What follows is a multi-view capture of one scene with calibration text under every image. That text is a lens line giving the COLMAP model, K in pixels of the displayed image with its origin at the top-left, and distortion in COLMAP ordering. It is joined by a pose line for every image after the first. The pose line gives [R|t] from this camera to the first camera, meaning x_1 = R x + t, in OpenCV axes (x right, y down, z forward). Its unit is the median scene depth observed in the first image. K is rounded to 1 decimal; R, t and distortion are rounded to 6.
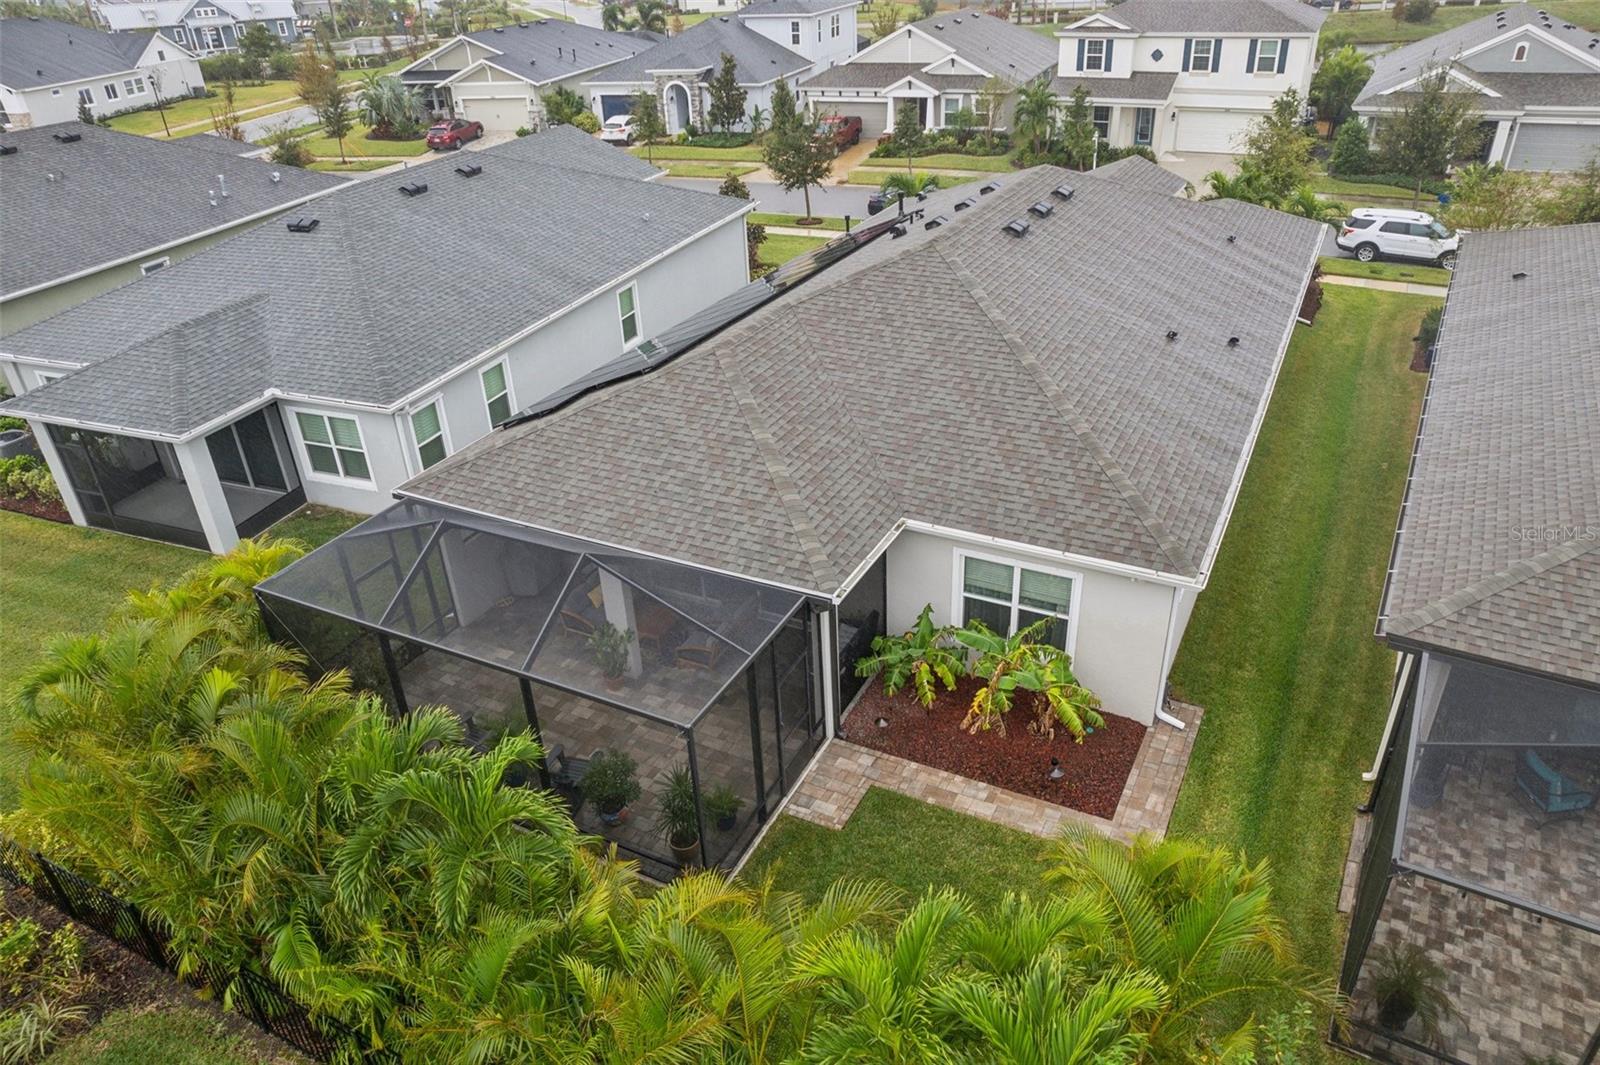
lens RADIAL K [[1080.9, 0, 801.5], [0, 1080.9, 539.3], [0, 0, 1]] dist [-0.083527, 0.075799]
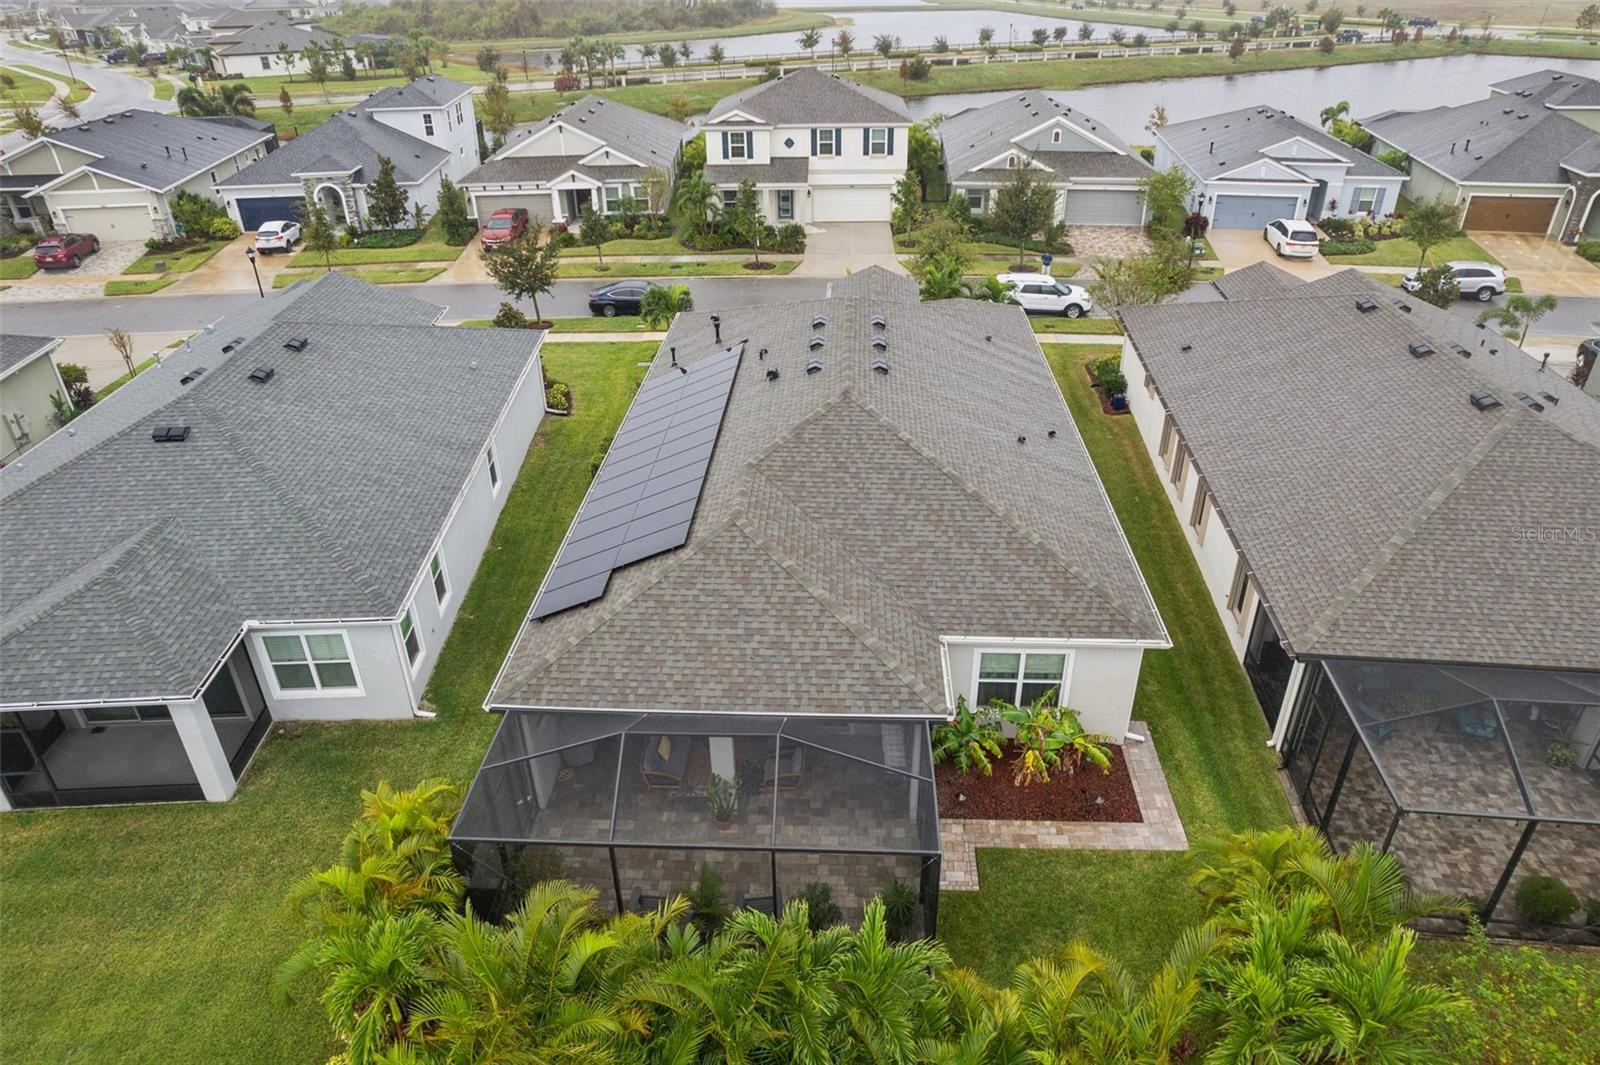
lens RADIAL K [[1028.5, 0, 800.0], [0, 1028.5, 532.5], [0, 0, 1]] dist [-0.084669, 0.084164]
pose [[0.911141, -0.179397, 0.370998, -0.349327], [0.184395, 0.982600, 0.022279, -0.142224], [-0.368539, 0.048111, 0.928366, -0.051475]]
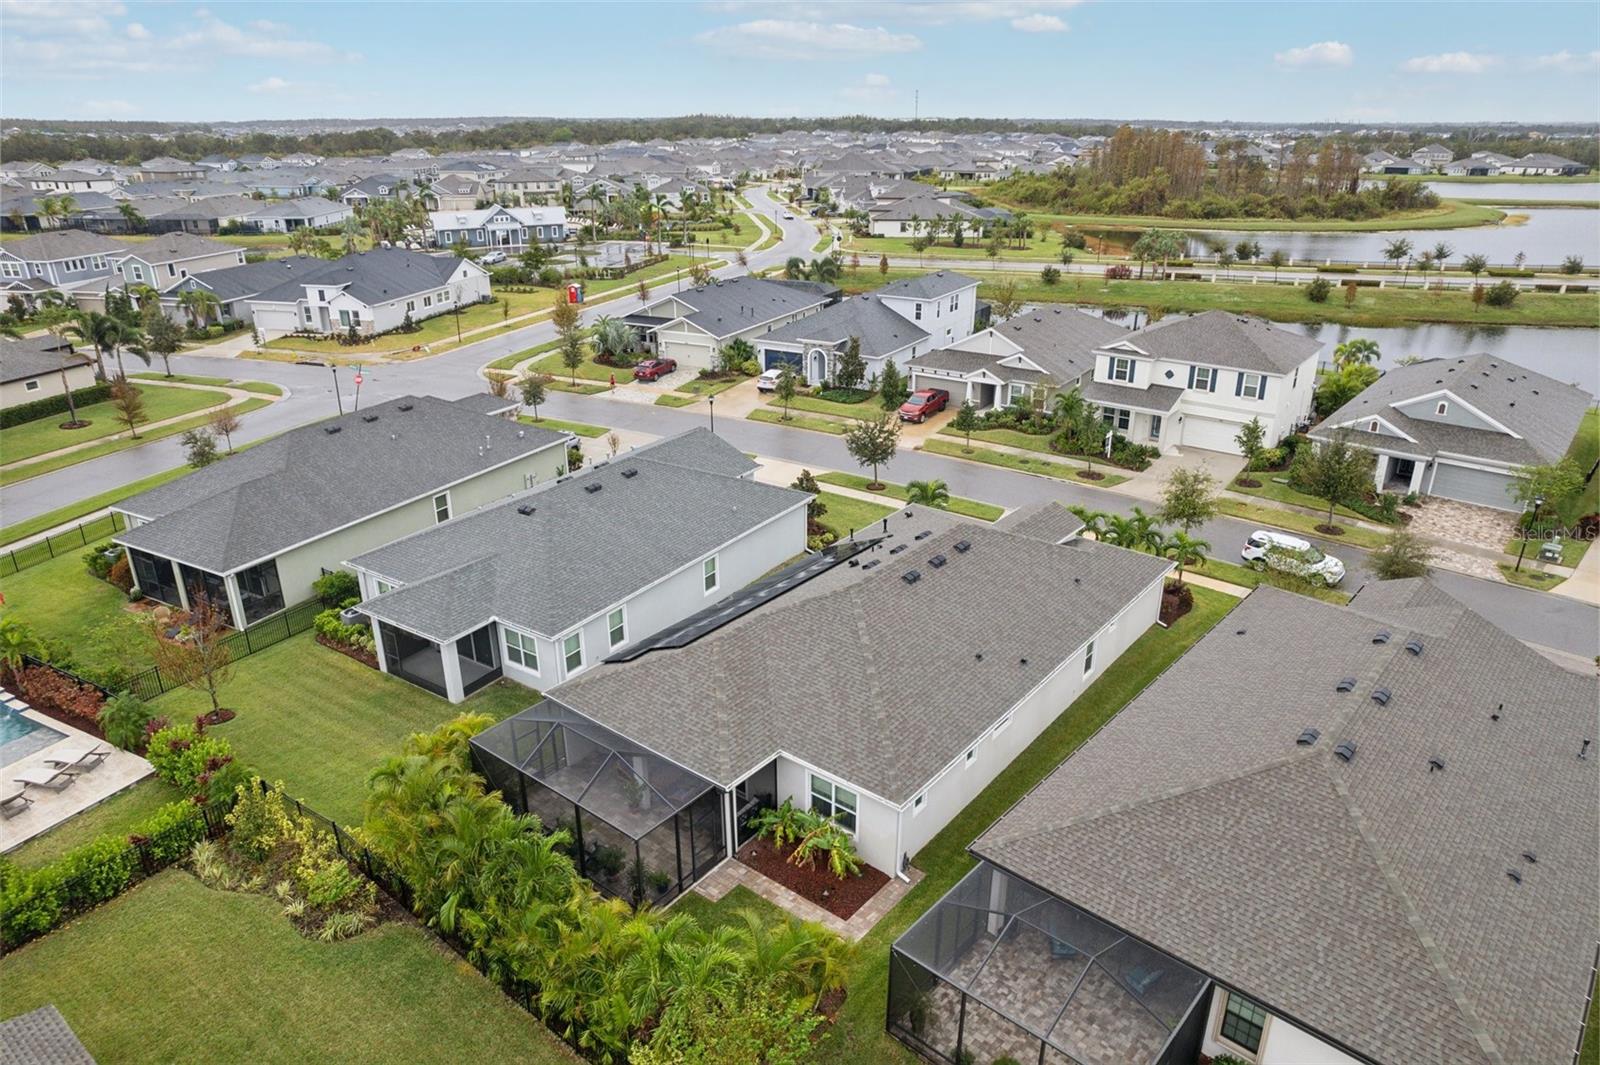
lens RADIAL K [[1010.8, 0, 800.0], [0, 1010.8, 532.5], [0, 0, 1]] dist [-0.047691, 0.002863]
pose [[0.979535, 0.110932, -0.167946, 0.284234], [-0.131422, 0.984488, -0.116238, -0.145089], [0.152446, 0.135931, 0.978919, -0.616091]]
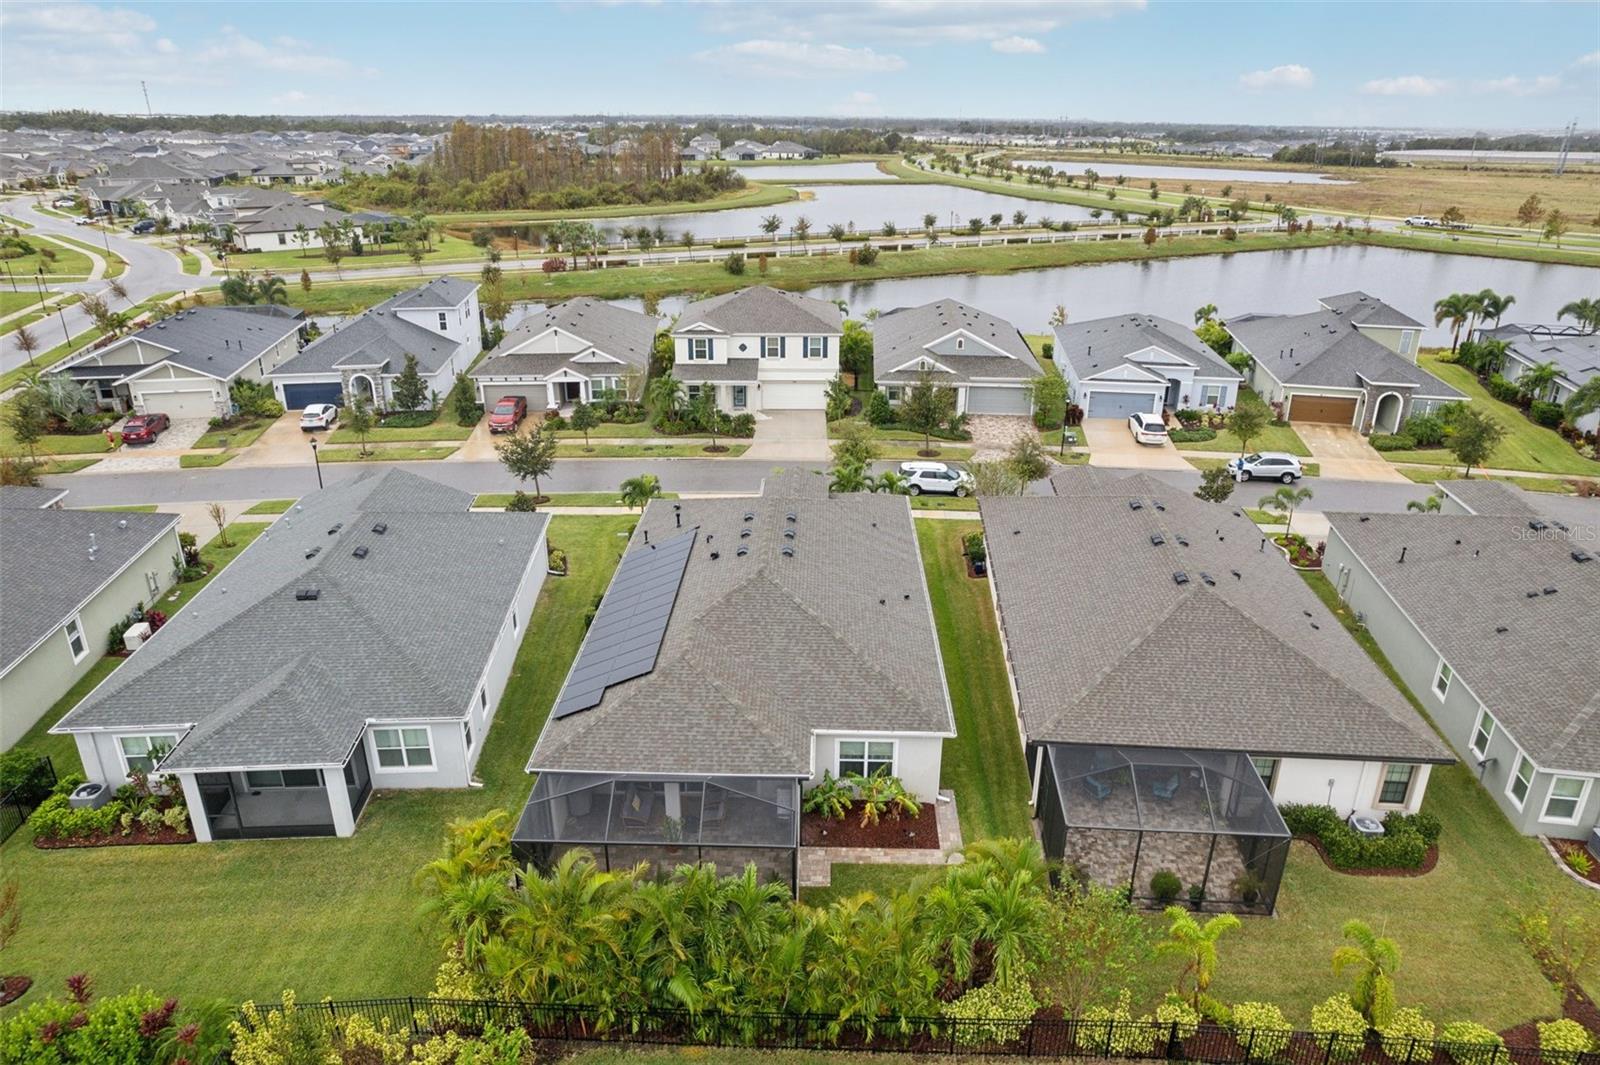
lens RADIAL K [[1030.8, 0, 796.8], [0, 1030.8, 532.6], [0, 0, 1]] dist [-0.068518, 0.061142]
pose [[0.900868, -0.122032, 0.416588, -0.498494], [0.180181, 0.978217, -0.103088, -0.135305], [-0.394933, 0.167929, 0.903232, -0.575809]]
